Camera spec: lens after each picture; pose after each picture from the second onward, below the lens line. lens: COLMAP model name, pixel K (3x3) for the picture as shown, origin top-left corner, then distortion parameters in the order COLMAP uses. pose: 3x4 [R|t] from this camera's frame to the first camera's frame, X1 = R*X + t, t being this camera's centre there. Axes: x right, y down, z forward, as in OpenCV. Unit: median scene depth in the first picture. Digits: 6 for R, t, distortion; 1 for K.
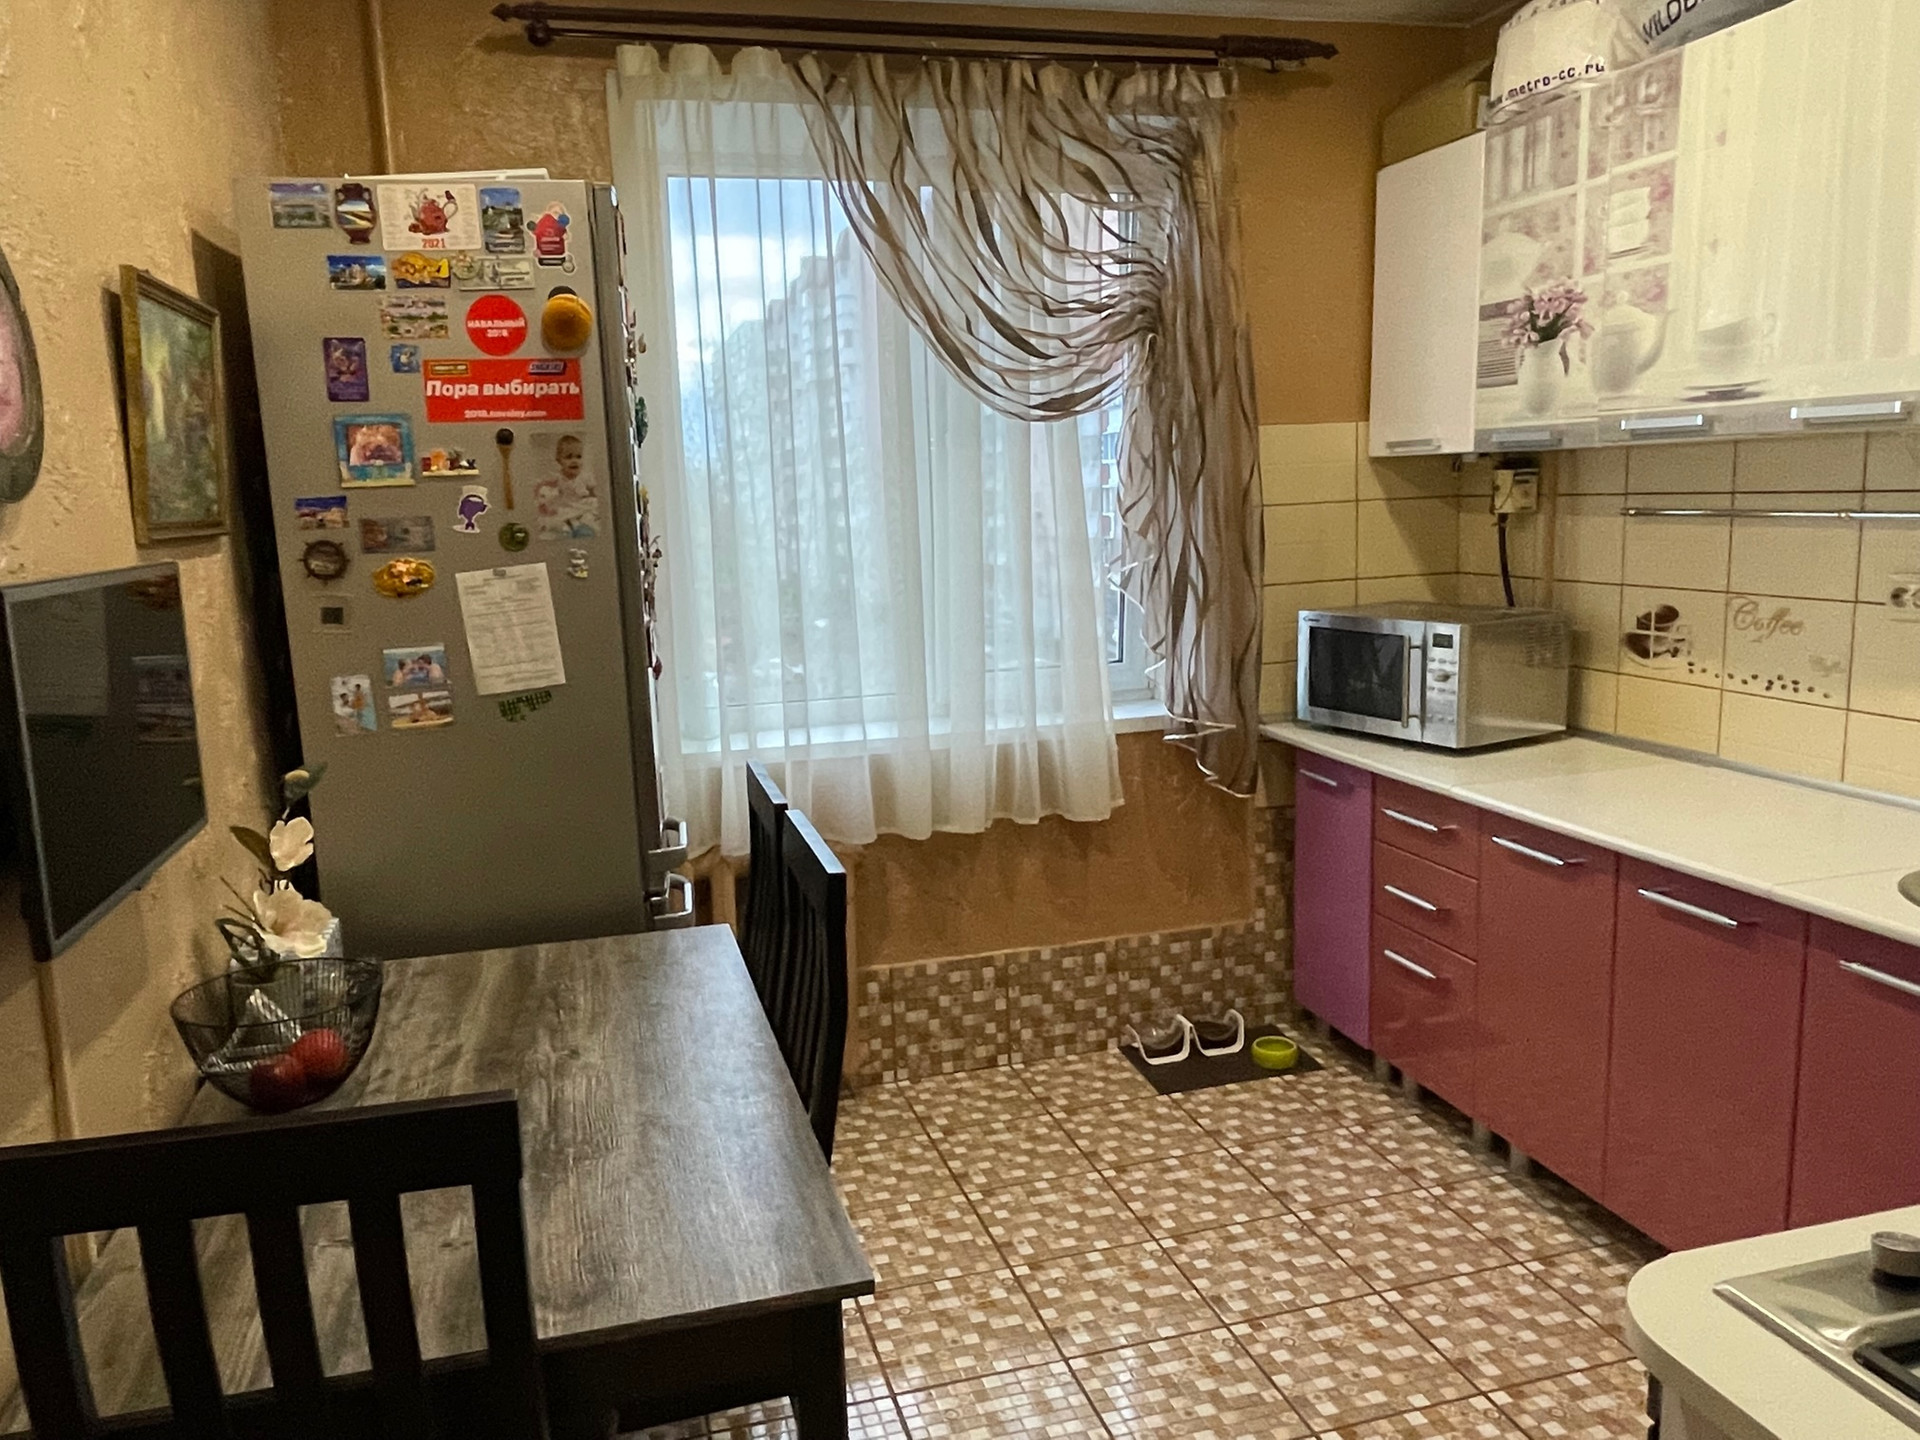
lens RADIAL K [[1397.2, 0, 956.9], [0, 1397.2, 722.2], [0, 0, 1]] dist [-0.002024, -0.002003]
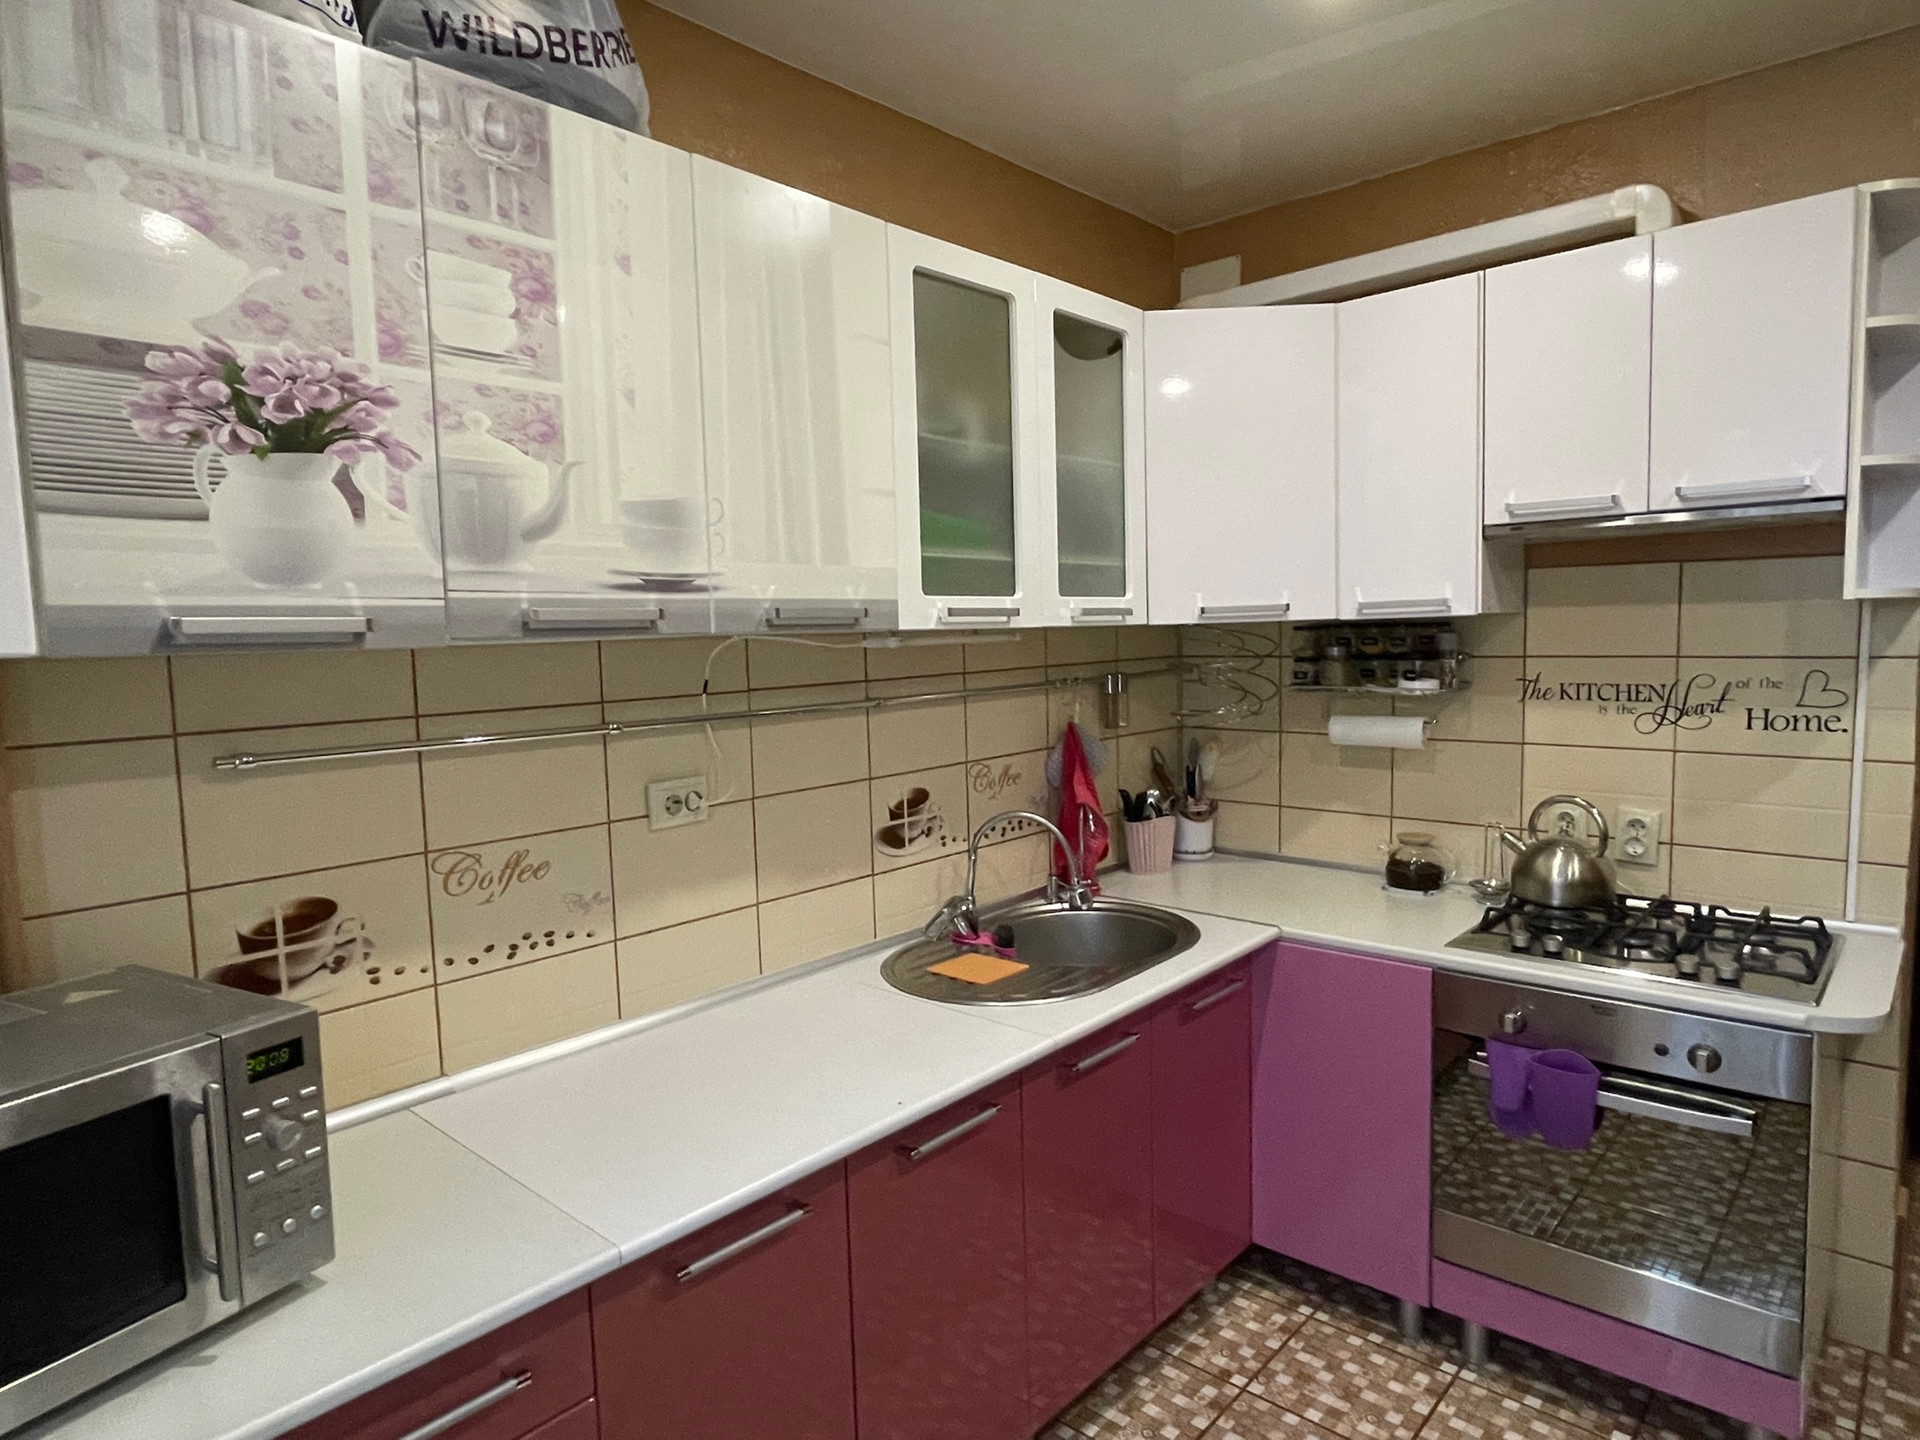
lens RADIAL K [[1107.8, 0, 959.7], [0, 1107.8, 719.7], [0, 0, 1]] dist [0.008265, -0.002265]
pose [[-0.515096, -0.022491, 0.856837, -0.080994], [0.186251, 0.972833, 0.137503, -0.190441], [-0.836652, 0.230414, -0.496913, 1.057069]]
